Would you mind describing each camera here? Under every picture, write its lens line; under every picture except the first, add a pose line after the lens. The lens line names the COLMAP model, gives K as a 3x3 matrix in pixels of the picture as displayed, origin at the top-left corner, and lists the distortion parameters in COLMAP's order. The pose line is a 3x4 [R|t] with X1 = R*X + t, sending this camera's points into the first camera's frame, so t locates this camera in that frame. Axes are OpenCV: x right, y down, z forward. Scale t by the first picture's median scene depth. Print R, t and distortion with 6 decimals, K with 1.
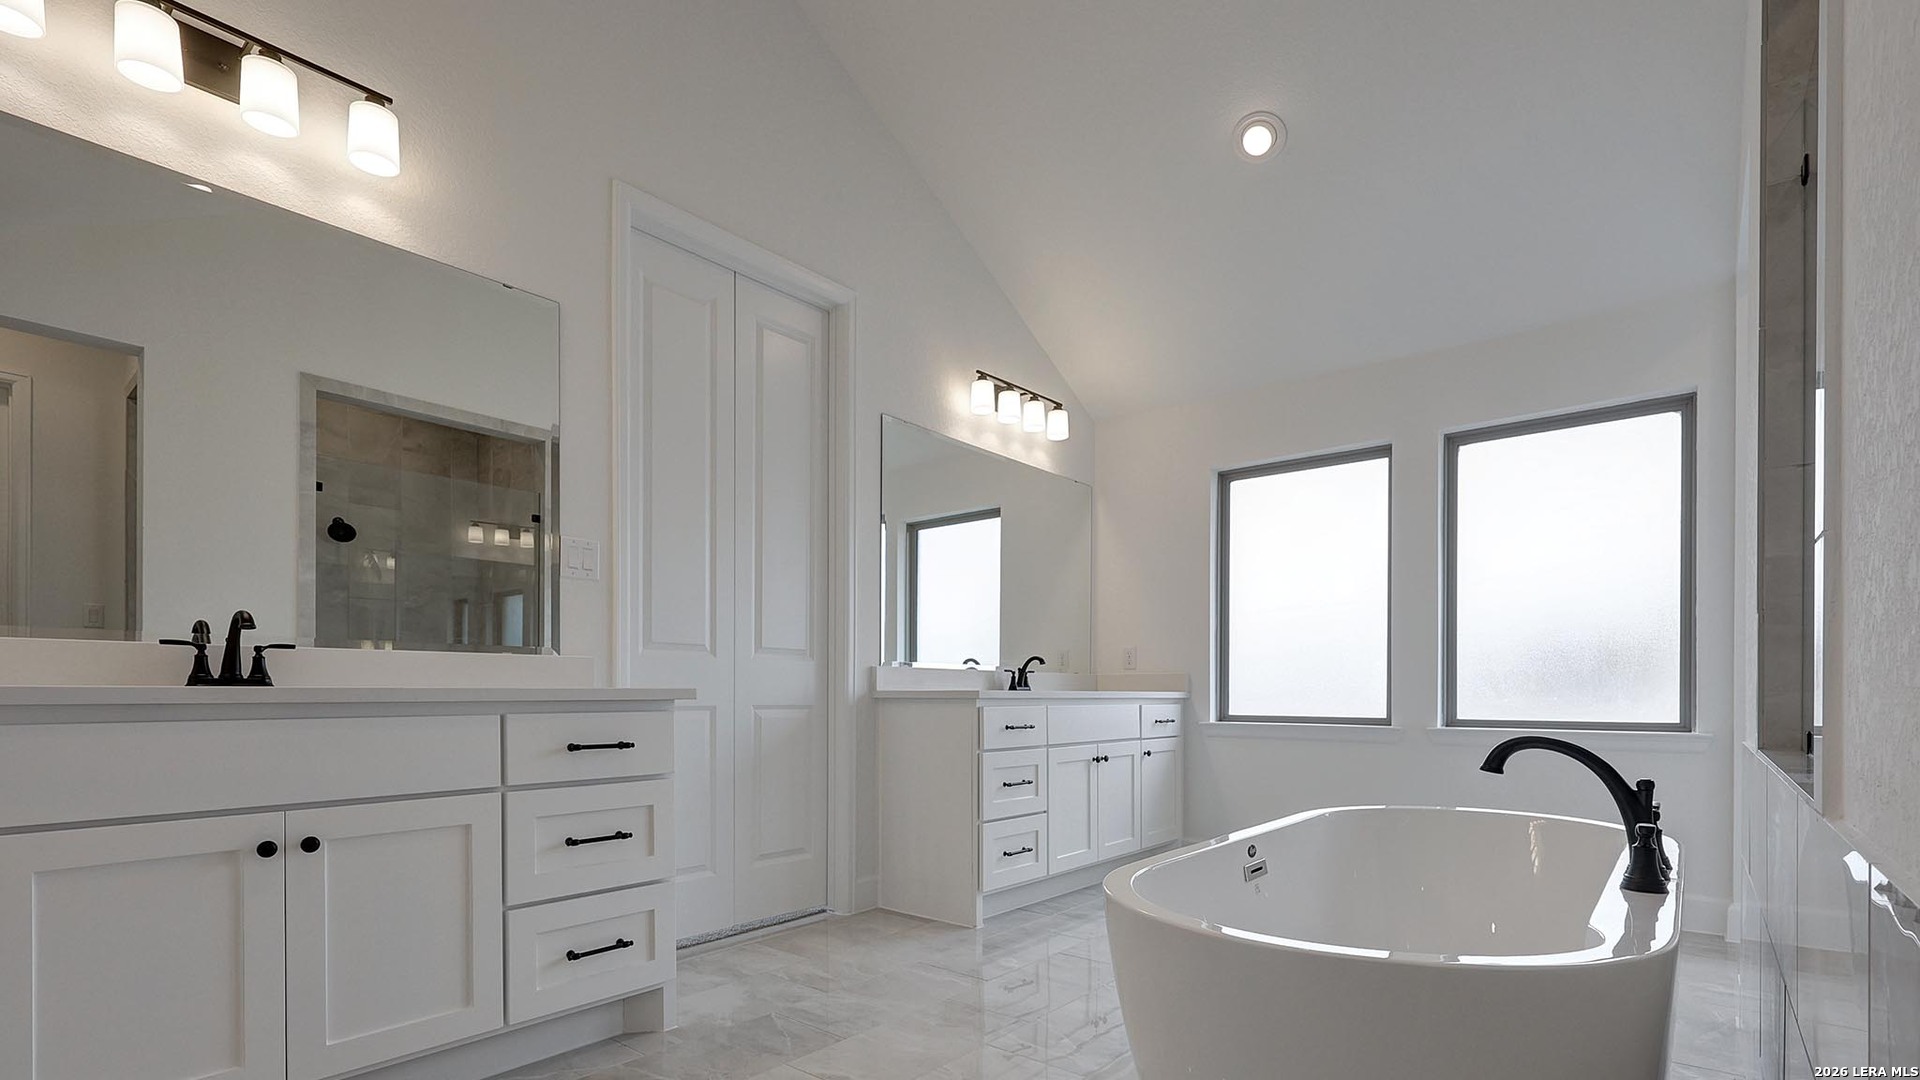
lens RADIAL K [[865.0, 0, 936.2], [0, 865.0, 684.3], [0, 0, 1]] dist [-0.000325, 0.001739]
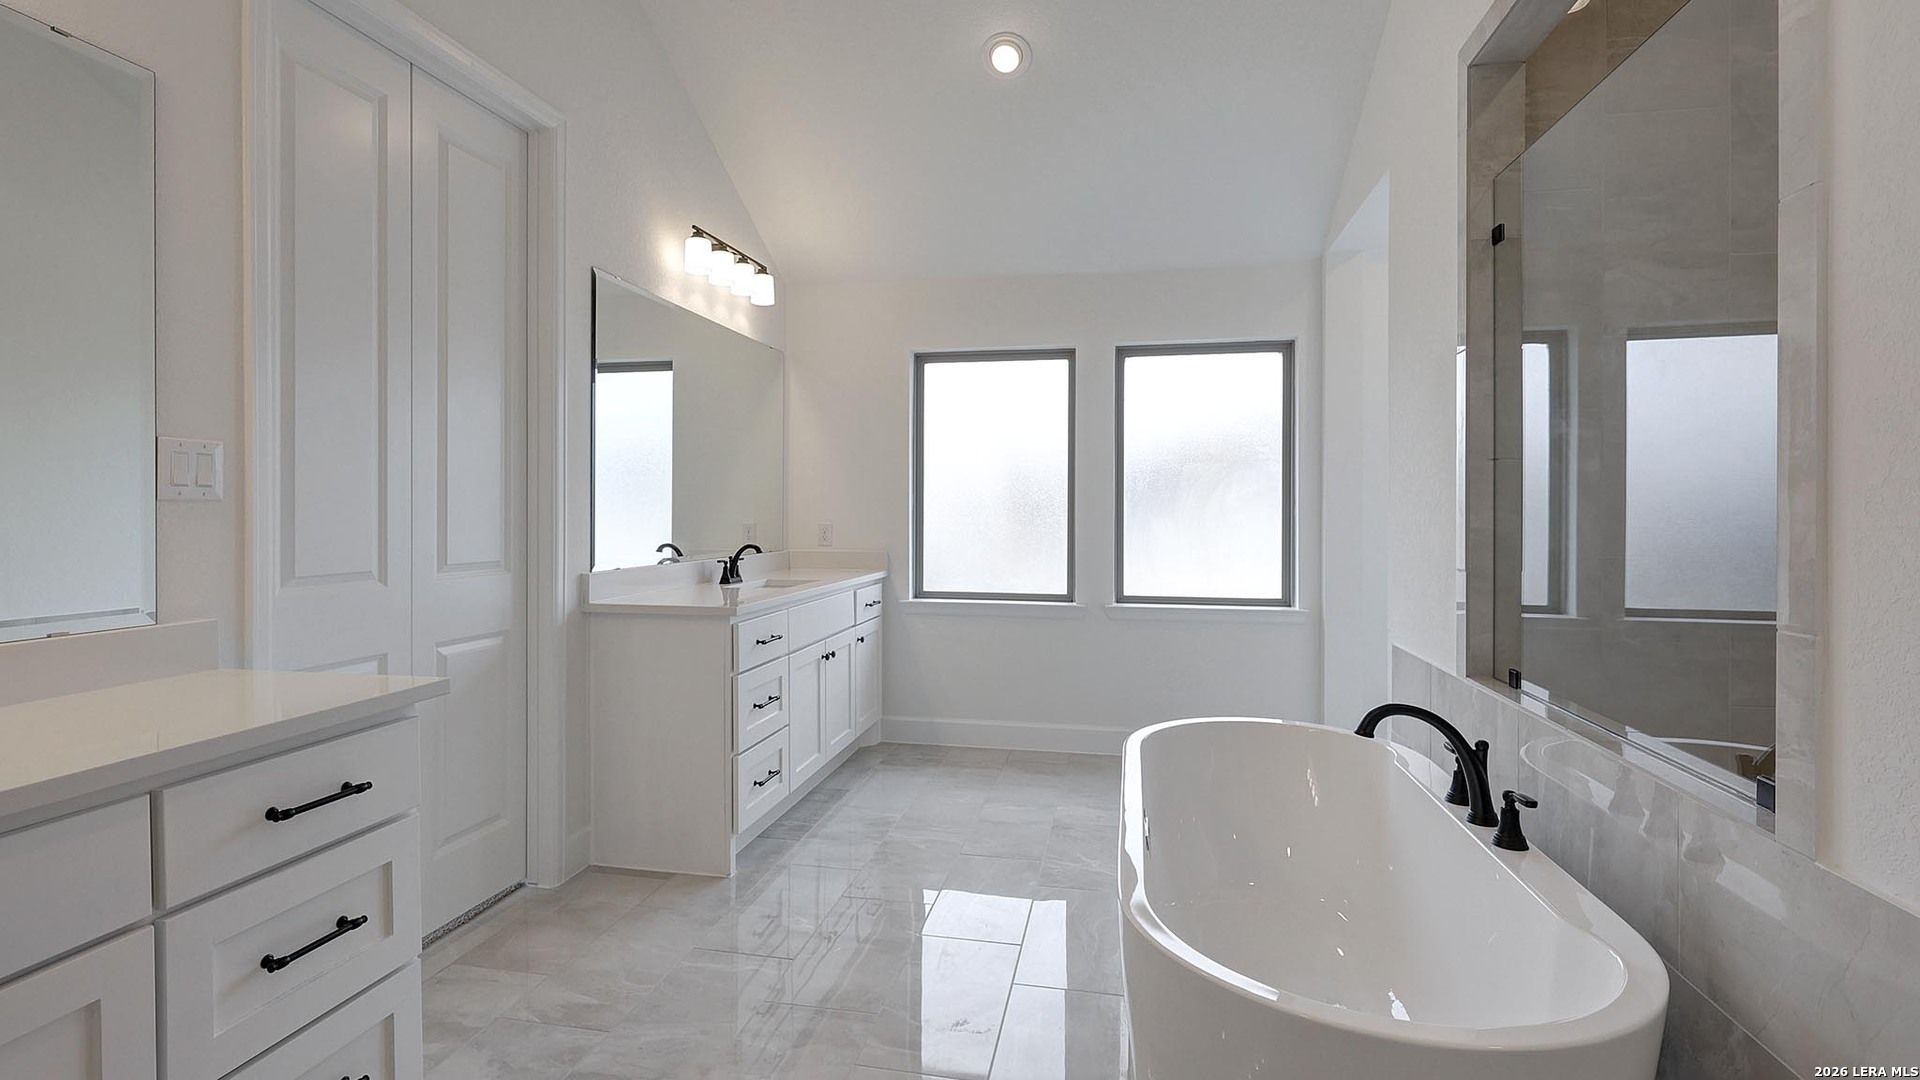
lens RADIAL K [[865.0, 0, 956.6], [0, 865.0, 510.6], [0, 0, 1]] dist [-0.000325, 0.001739]
pose [[0.879200, -0.002354, 0.476448, -0.154072], [0.001676, 0.999997, 0.001847, -0.082410], [-0.476451, -0.000825, 0.879201, 0.108418]]
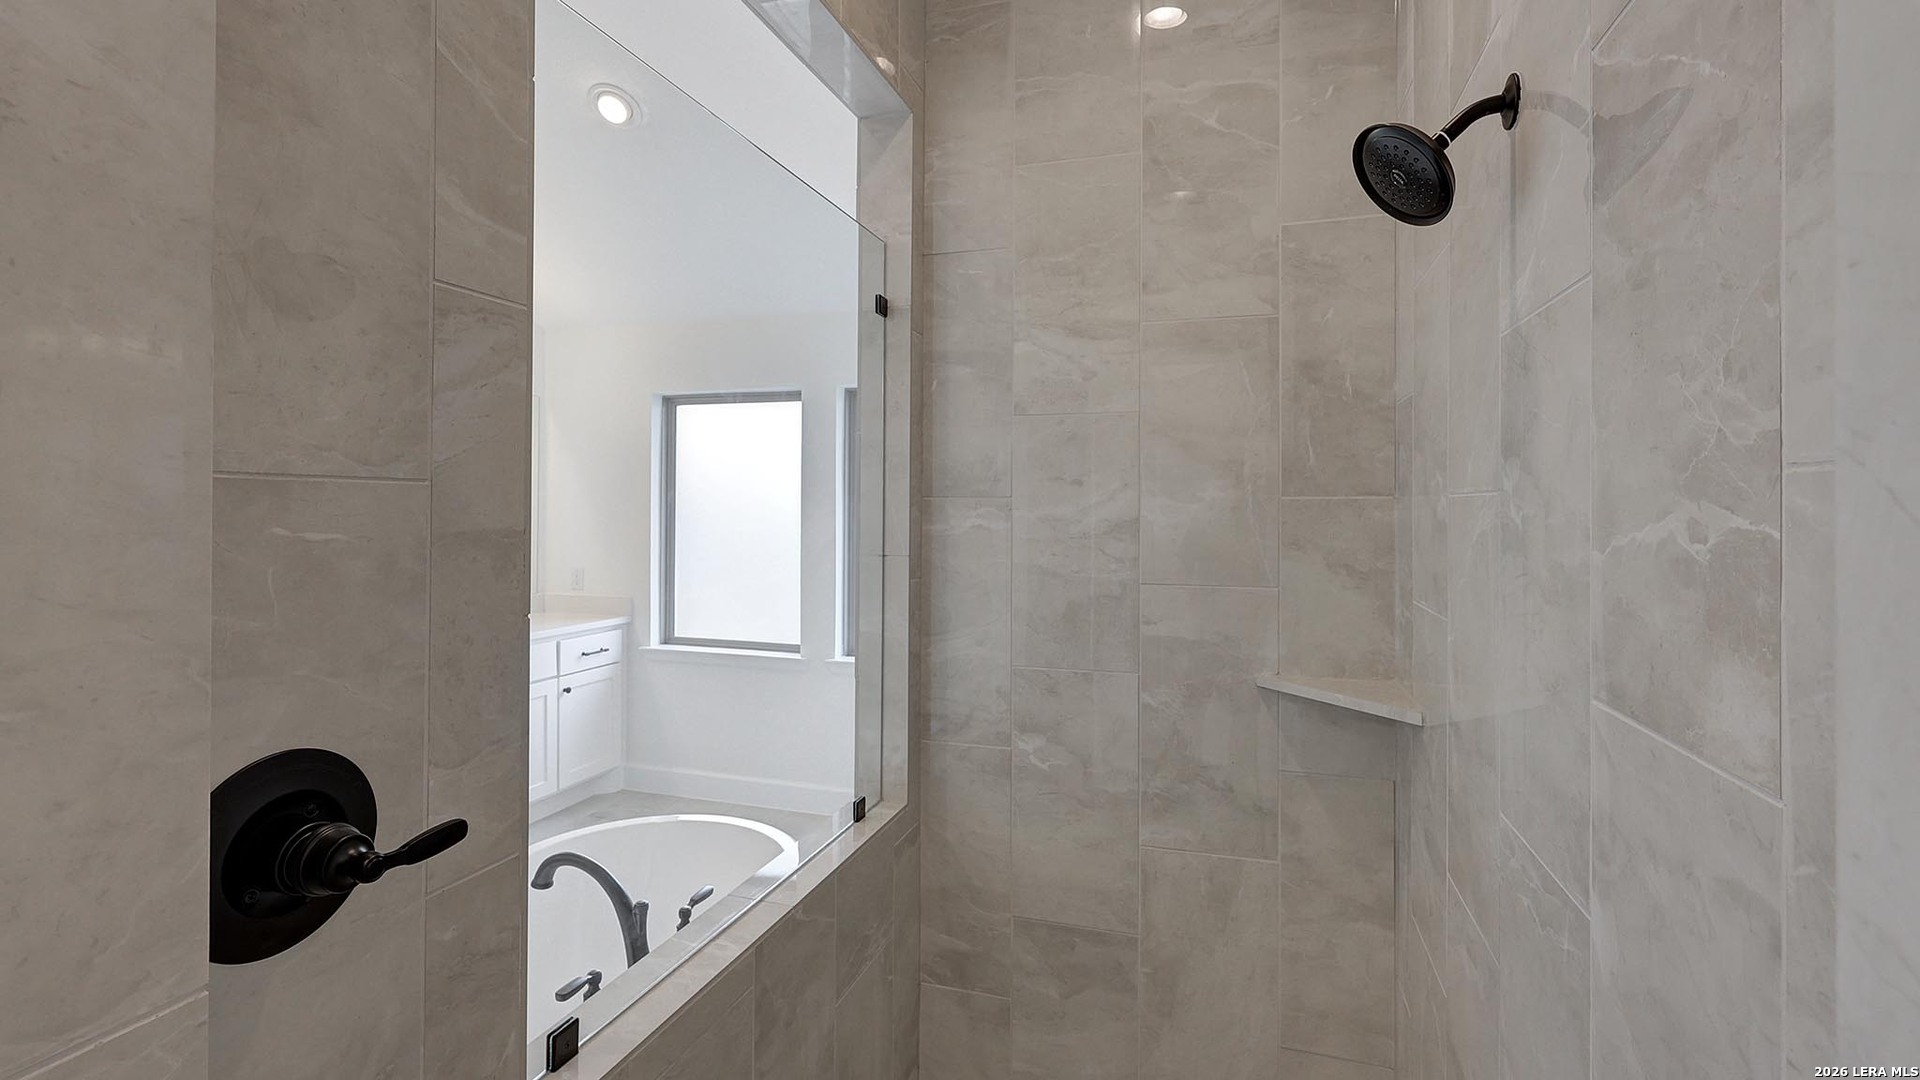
lens RADIAL K [[865.0, 0, 892.6], [0, 865.0, 515.3], [0, 0, 1]] dist [-0.000325, 0.001739]
pose [[0.929465, 0.004250, 0.368886, 0.270236], [-0.003967, 0.999991, -0.001525, -0.140826], [-0.368889, -0.000046, 0.929473, -0.044366]]
